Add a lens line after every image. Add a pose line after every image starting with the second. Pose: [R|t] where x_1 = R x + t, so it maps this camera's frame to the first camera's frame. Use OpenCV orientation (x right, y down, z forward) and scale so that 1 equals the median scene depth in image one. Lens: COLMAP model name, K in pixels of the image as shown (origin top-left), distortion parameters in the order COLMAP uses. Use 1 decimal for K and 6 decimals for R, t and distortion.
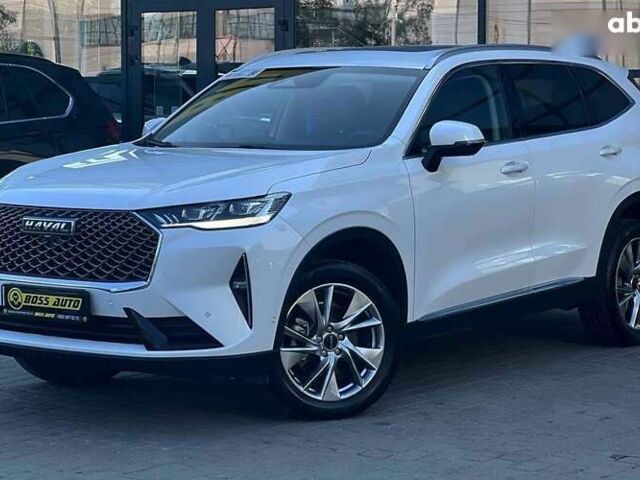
lens RADIAL K [[1763.8, 0, 320.0], [0, 1763.8, 240.0], [0, 0, 1]] dist [-0.192484, 16.513328]
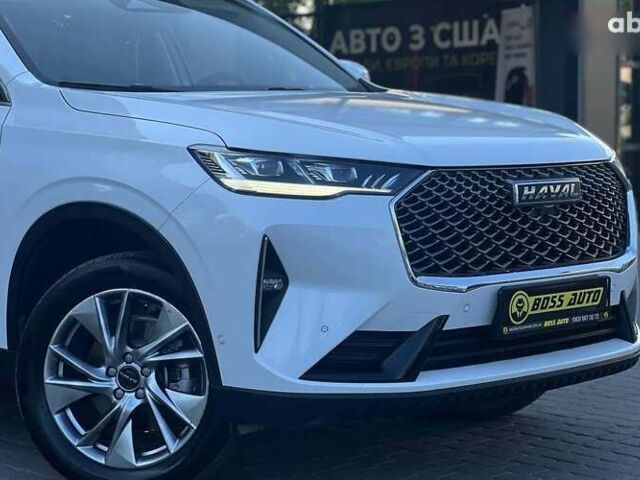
lens RADIAL K [[1763.8, 0, 320.0], [0, 1763.8, 240.0], [0, 0, 1]] dist [-0.192484, 16.513328]
pose [[0.084530, -0.072887, 0.993752, -0.839973], [0.092159, 0.993618, 0.065038, -0.041731], [-0.992150, 0.086085, 0.090708, 1.035321]]
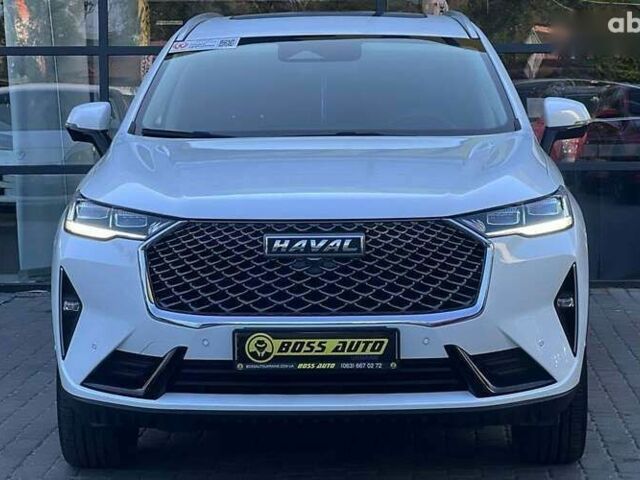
lens RADIAL K [[1763.8, 0, 320.0], [0, 1763.8, 240.0], [0, 0, 1]] dist [-0.192484, 16.513328]
pose [[0.801892, -0.062517, 0.594189, -0.591719], [0.060289, 0.997901, 0.023631, -0.027512], [-0.594419, 0.016874, 0.803978, 0.412767]]
